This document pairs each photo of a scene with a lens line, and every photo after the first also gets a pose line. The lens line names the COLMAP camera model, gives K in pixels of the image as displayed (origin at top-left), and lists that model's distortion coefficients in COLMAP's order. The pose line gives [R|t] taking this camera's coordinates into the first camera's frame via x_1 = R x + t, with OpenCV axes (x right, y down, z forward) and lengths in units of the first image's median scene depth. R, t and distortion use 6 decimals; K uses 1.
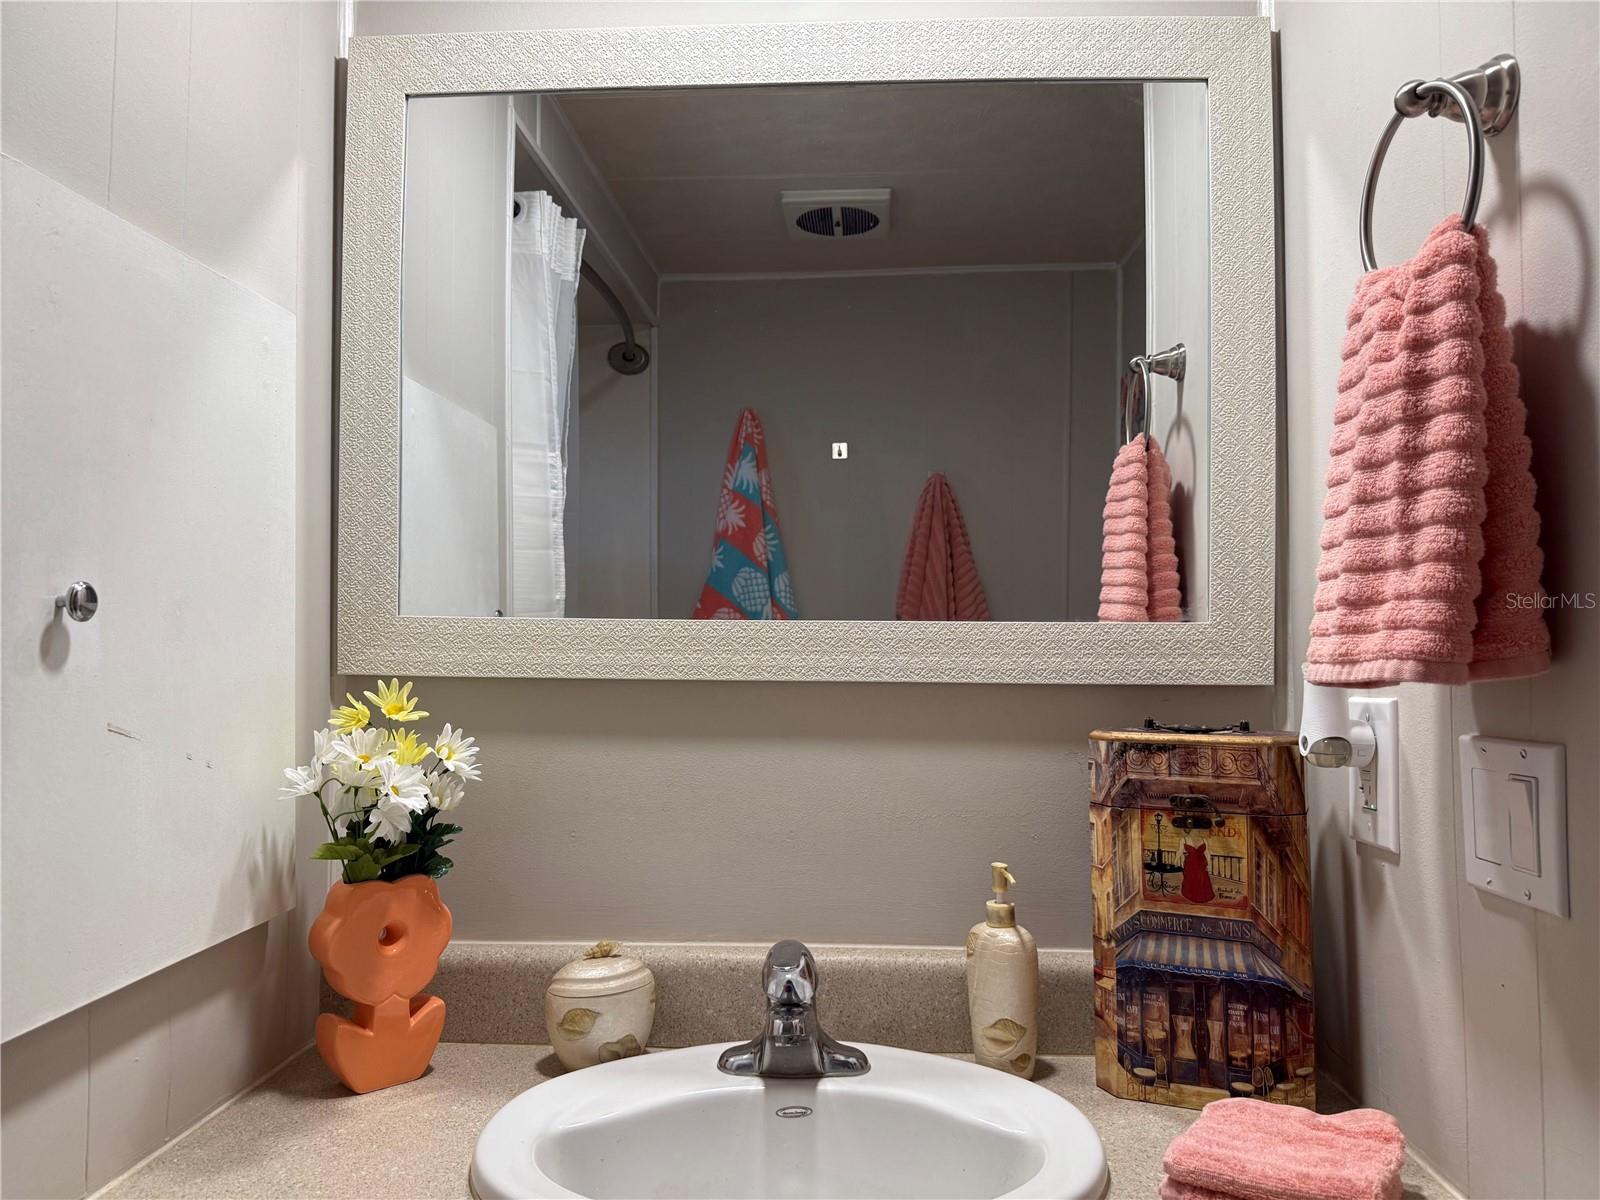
lens RADIAL K [[1144.7, 0, 800.0], [0, 1144.7, 600.0], [0, 0, 1]] dist [0.028458, -0.044532]
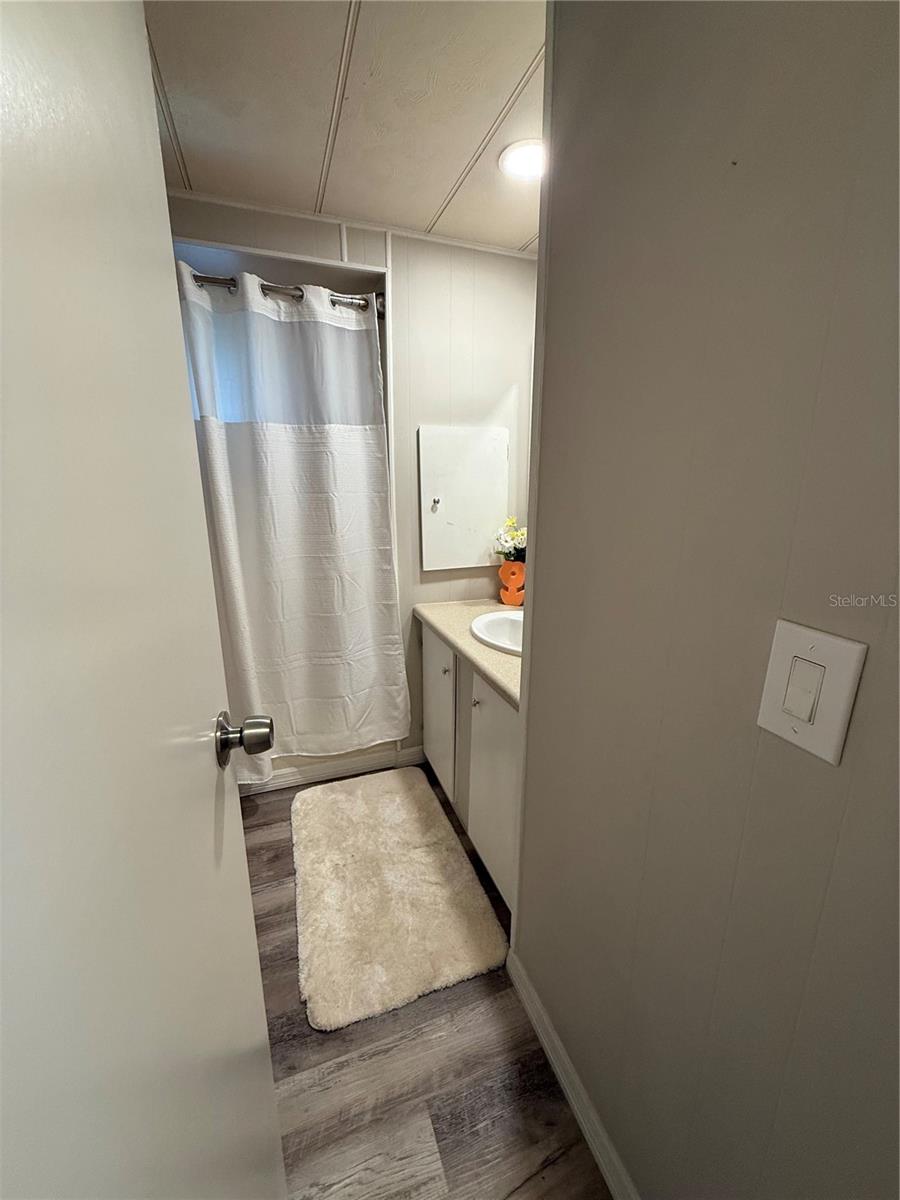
lens RADIAL K [[477.8, 0, 450.0], [0, 477.8, 600.0], [0, 0, 1]] dist [0.000069, 0.000029]
pose [[0.387282, 0.230361, -0.892718, 1.290642], [0.038969, 0.963327, 0.265487, -0.119530], [0.921137, -0.137607, 0.364102, 0.079265]]
